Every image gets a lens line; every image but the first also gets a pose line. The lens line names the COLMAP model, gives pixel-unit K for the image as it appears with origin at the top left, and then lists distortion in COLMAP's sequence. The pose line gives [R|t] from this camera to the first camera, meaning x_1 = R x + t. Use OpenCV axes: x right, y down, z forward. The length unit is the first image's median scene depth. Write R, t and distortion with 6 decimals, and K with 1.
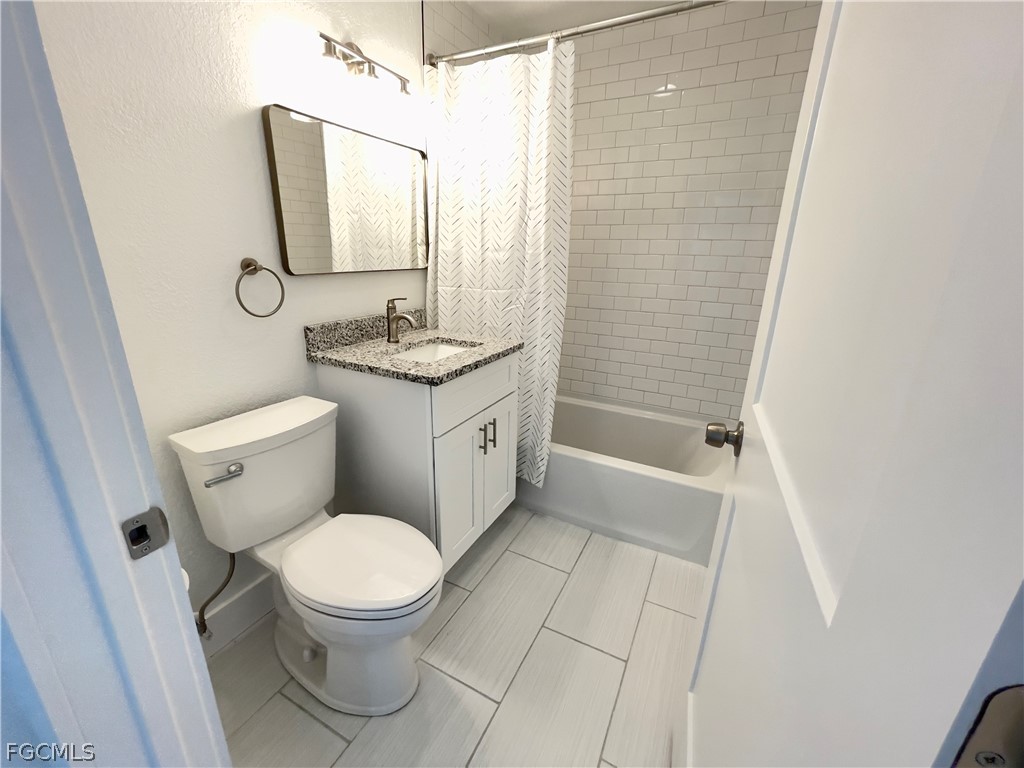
lens RADIAL K [[420.0, 0, 513.8], [0, 420.0, 382.8], [0, 0, 1]] dist [-0.005788, 0.002719]
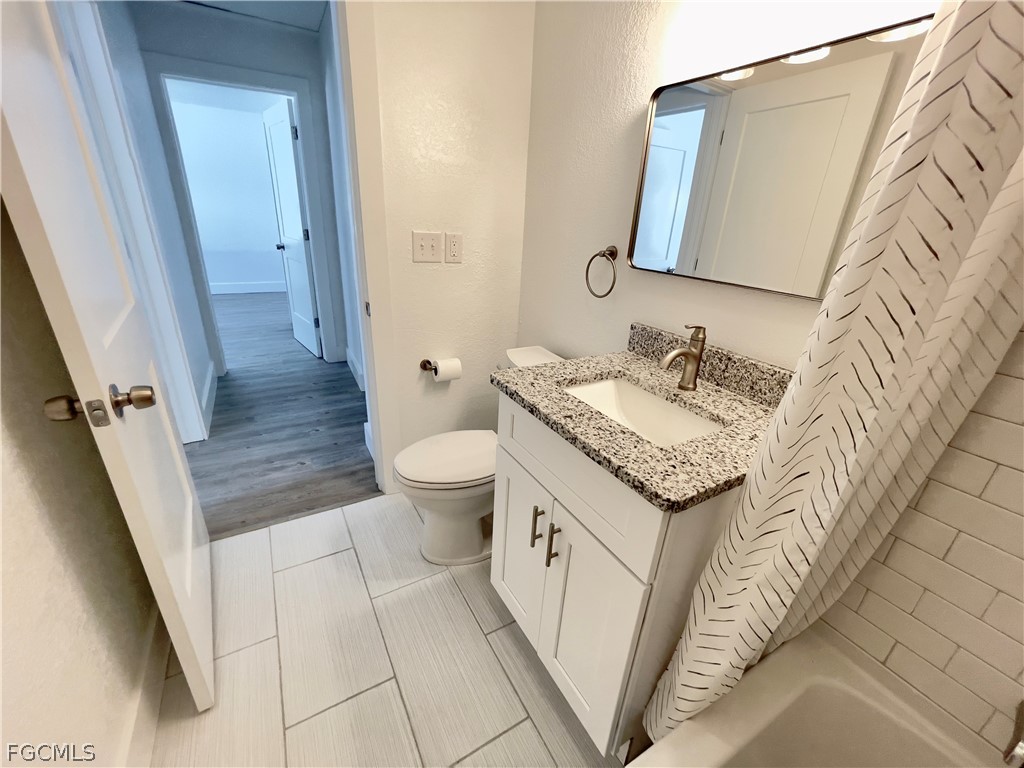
lens RADIAL K [[420.0, 0, 508.6], [0, 420.0, 388.8], [0, 0, 1]] dist [-0.005788, 0.002719]
pose [[-0.532392, 0.277902, -0.799580, 0.455665], [-0.319198, 0.808940, 0.493690, -0.382464], [0.784009, 0.518061, -0.341968, 1.147972]]
